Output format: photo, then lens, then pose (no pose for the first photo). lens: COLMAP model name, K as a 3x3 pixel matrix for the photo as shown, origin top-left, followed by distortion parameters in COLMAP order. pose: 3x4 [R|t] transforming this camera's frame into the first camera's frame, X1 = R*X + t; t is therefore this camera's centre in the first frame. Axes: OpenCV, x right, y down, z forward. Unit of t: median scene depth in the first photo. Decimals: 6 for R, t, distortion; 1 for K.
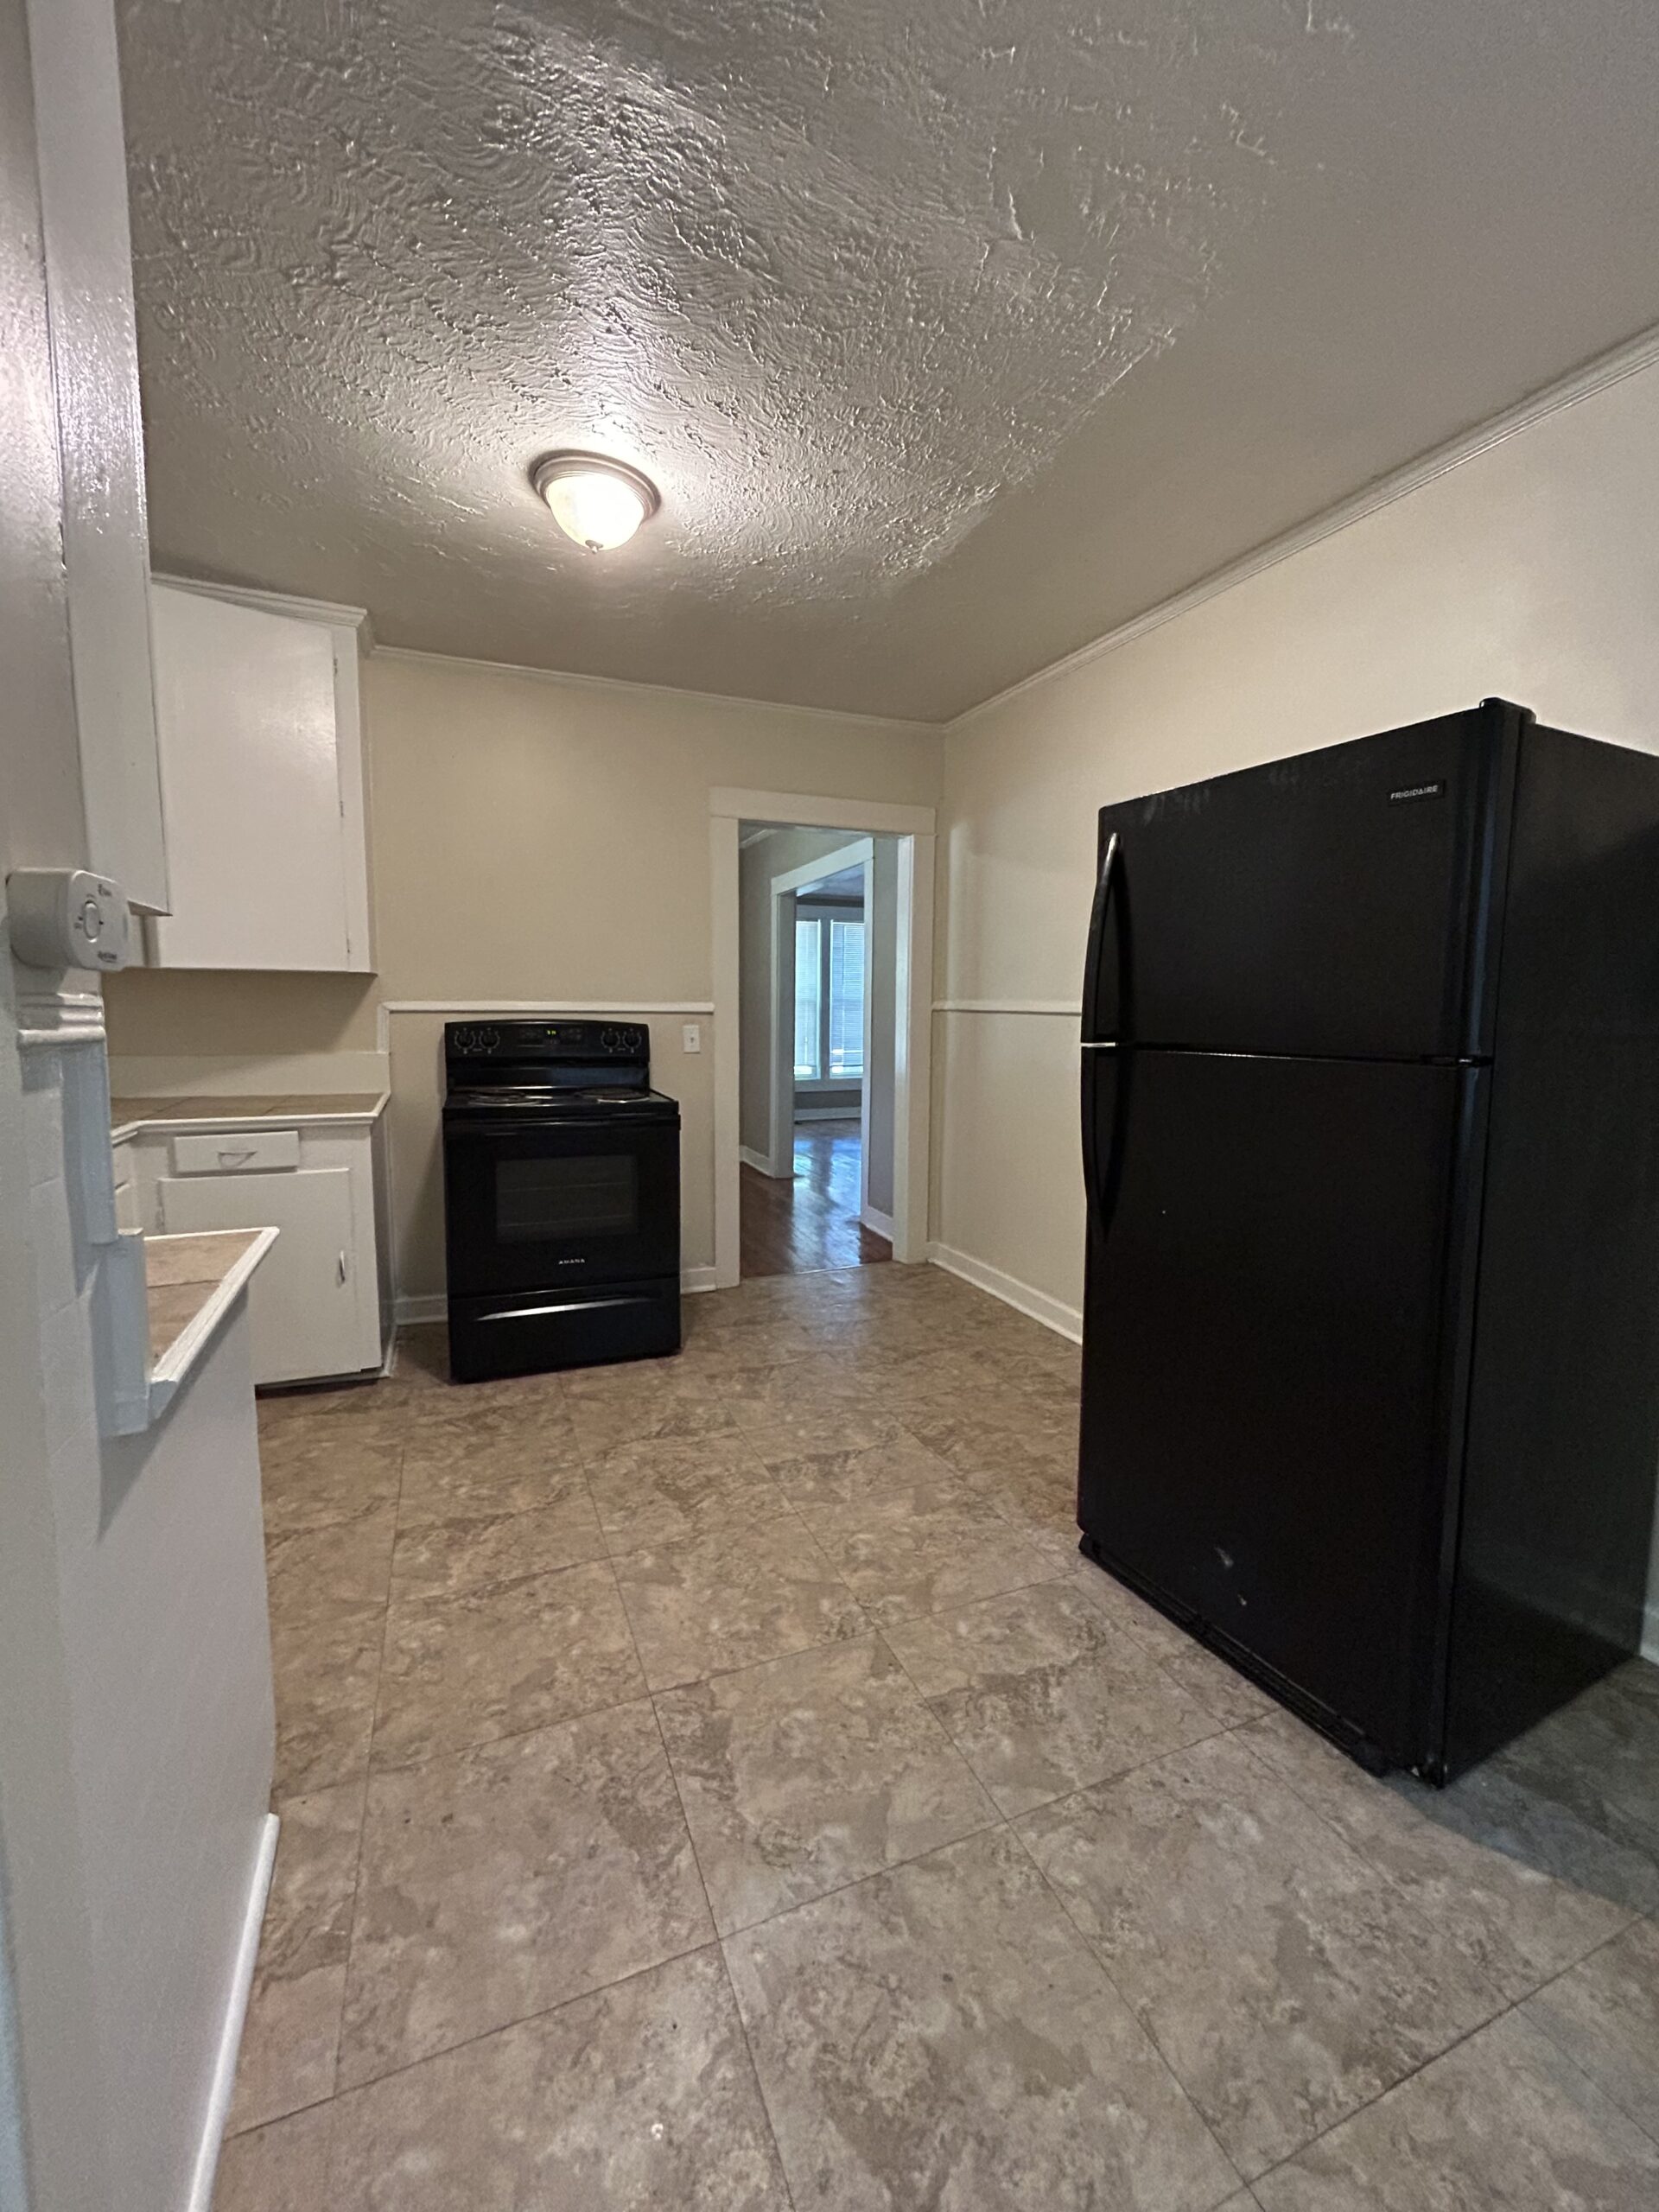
lens RADIAL K [[899.3, 0, 834.6], [0, 899.3, 1103.1], [0, 0, 1]] dist [-0.004584, -0.000248]
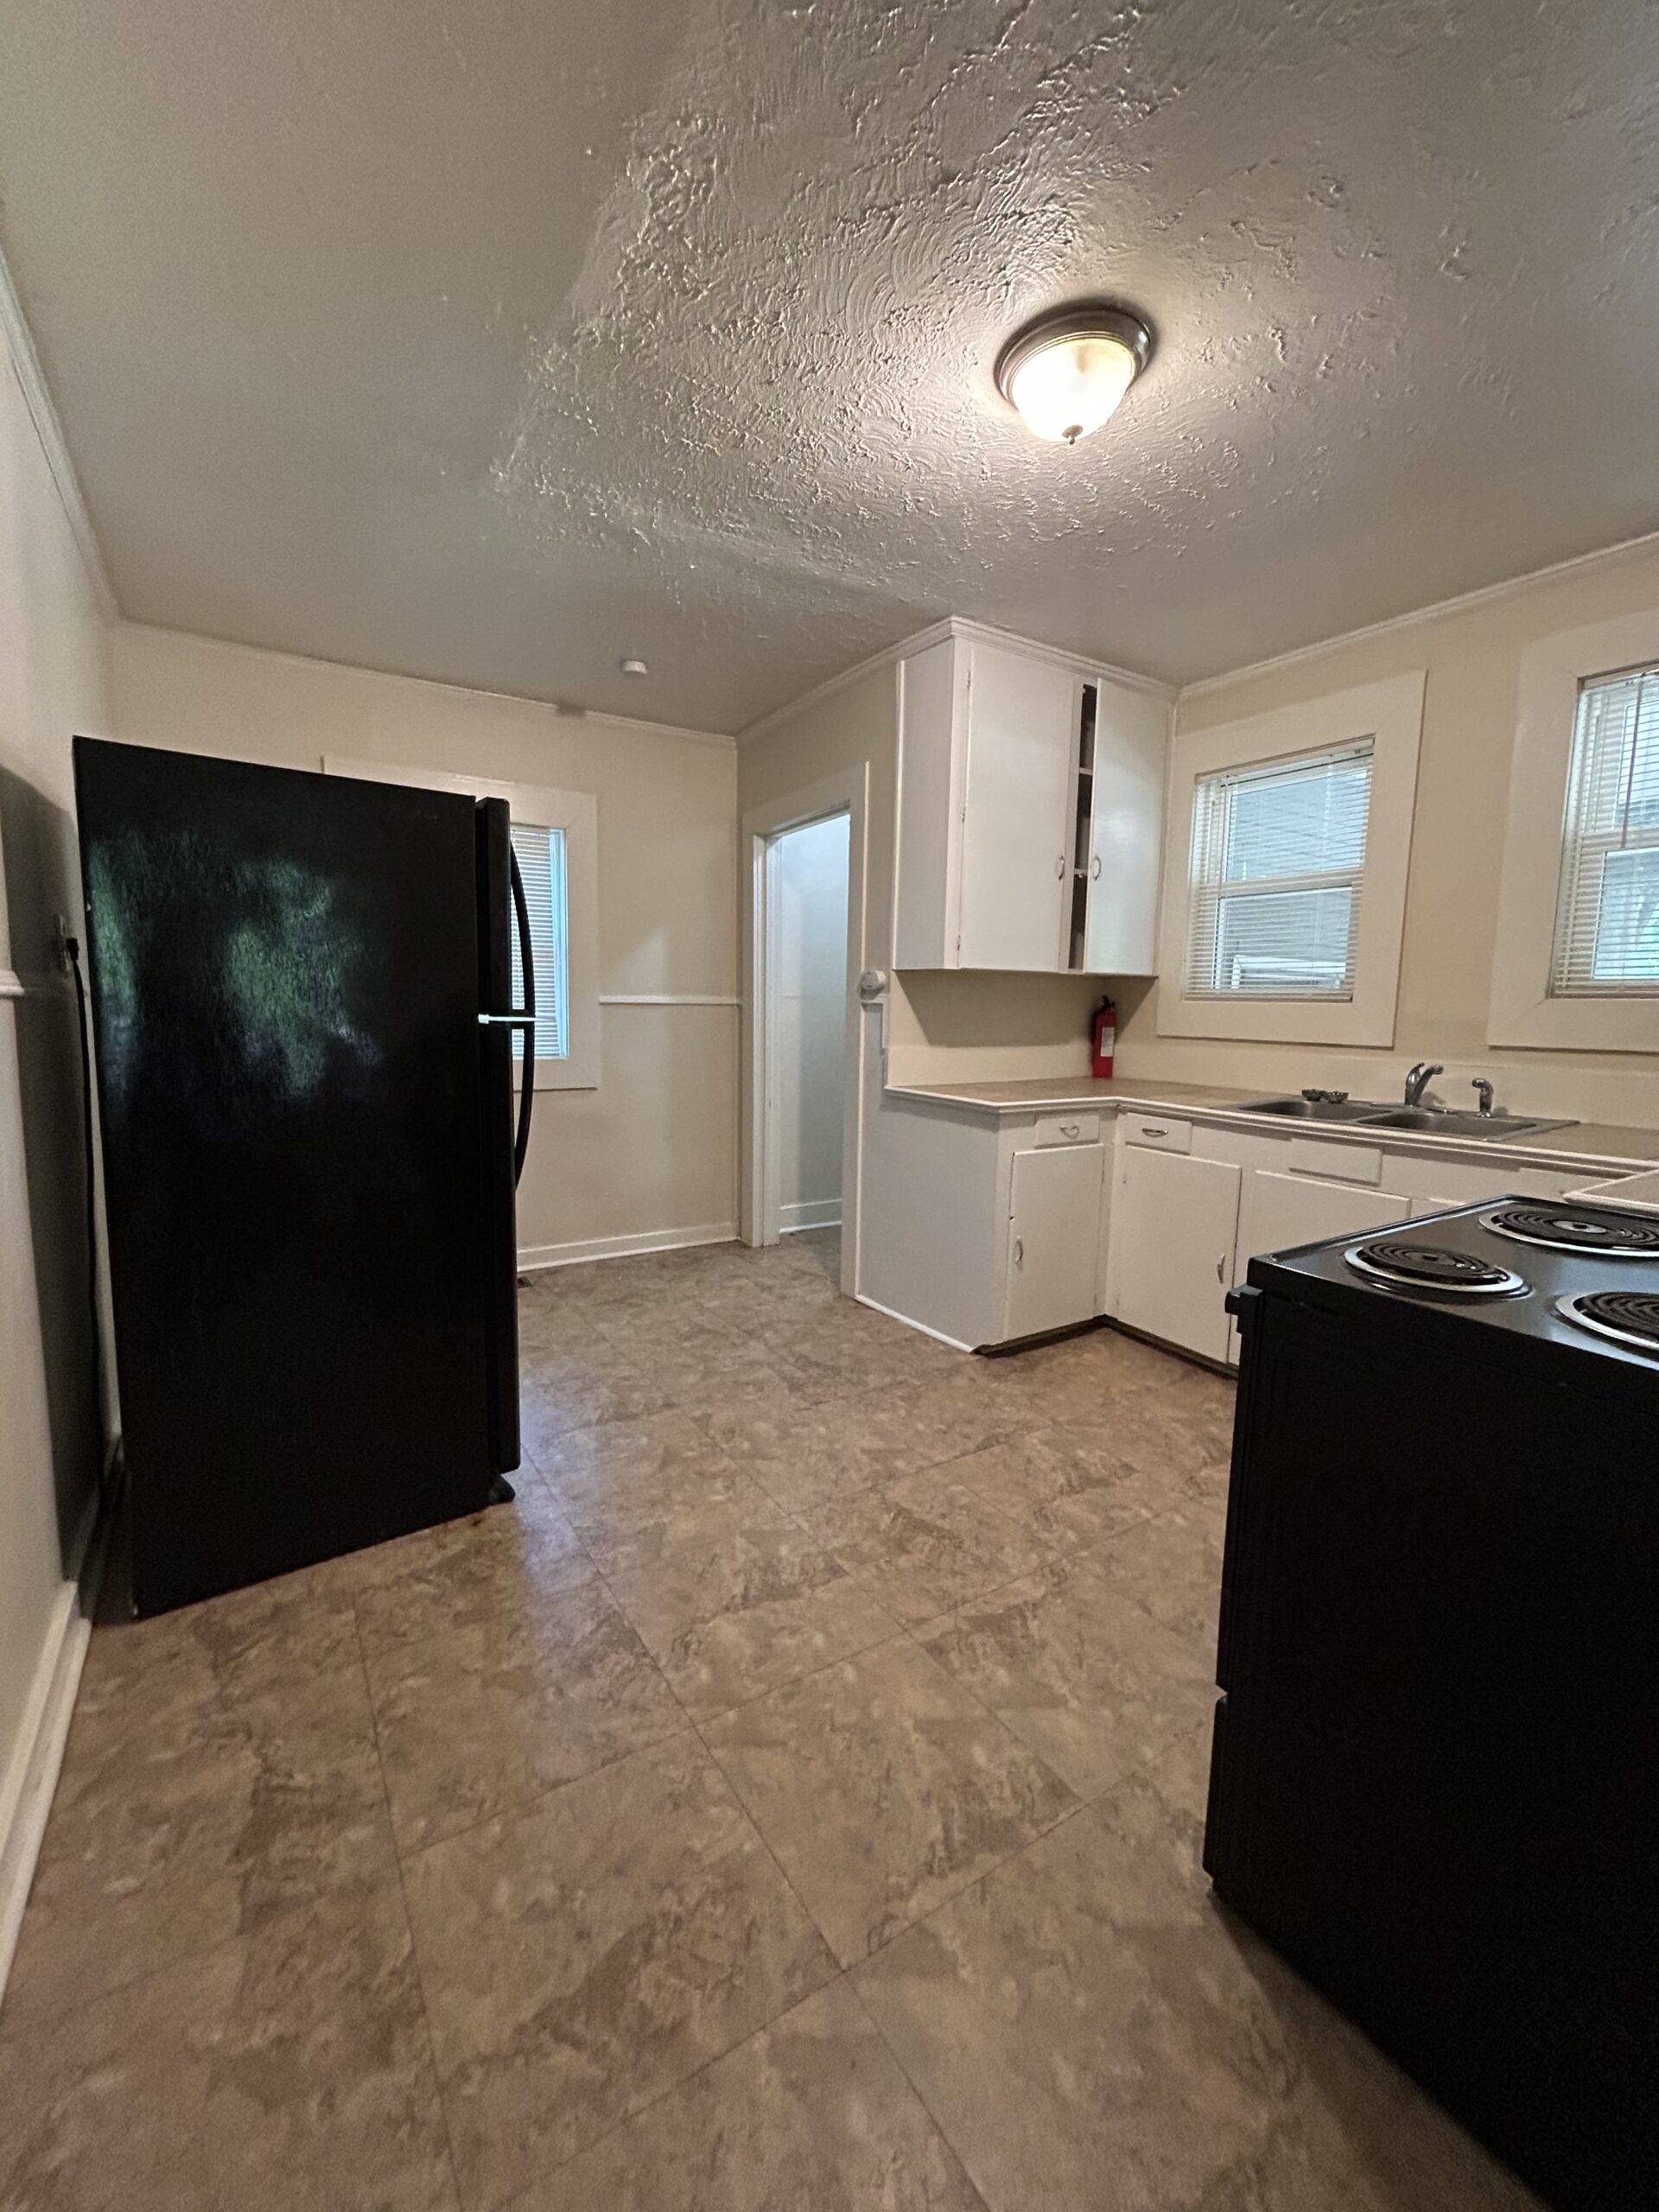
lens RADIAL K [[899.3, 0, 834.8], [0, 899.3, 1100.2], [0, 0, 1]] dist [-0.004584, -0.000248]
pose [[-0.983500, -0.004708, -0.180846, 0.084671], [-0.044752, 0.974923, 0.217998, -0.190172], [0.175285, 0.222494, -0.959047, 1.796806]]
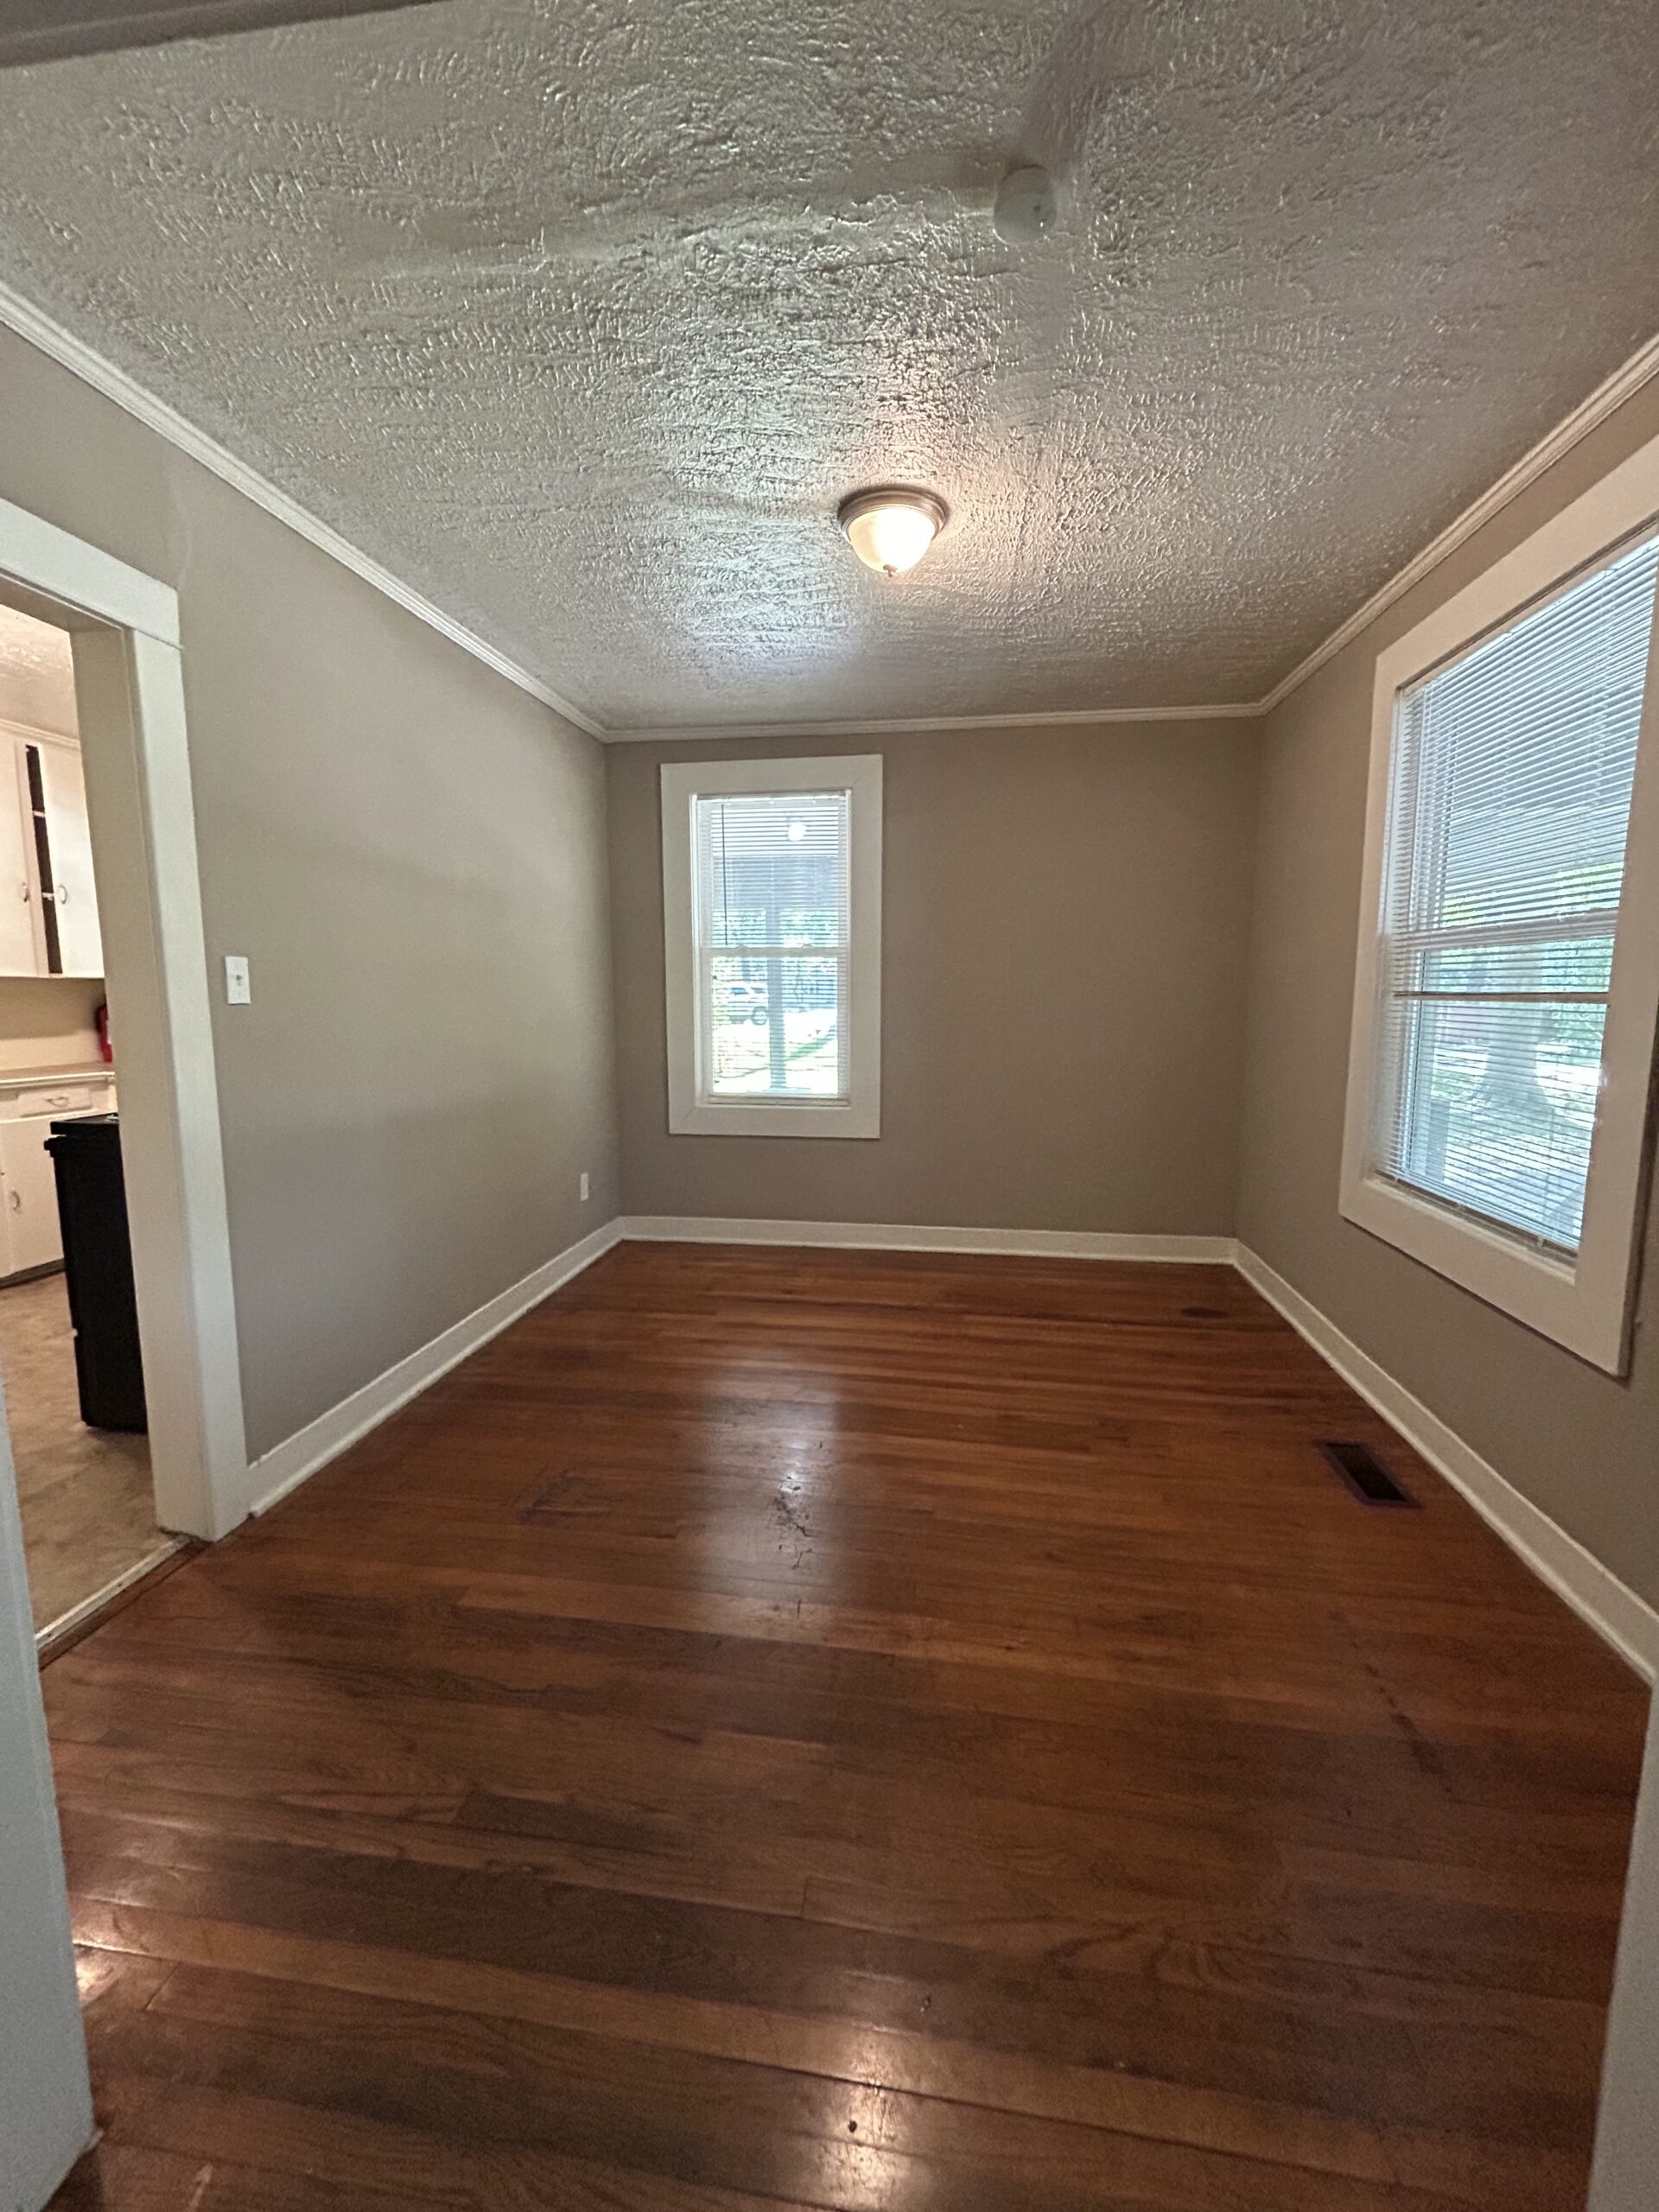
lens RADIAL K [[899.3, 0, 822.1], [0, 899.3, 1100.7], [0, 0, 1]] dist [-0.004584, -0.000248]
pose [[-0.520160, 0.100378, -0.848150, 0.187690], [-0.089233, 0.981247, 0.170856, -0.291136], [0.849394, 0.164555, -0.501449, 2.663812]]
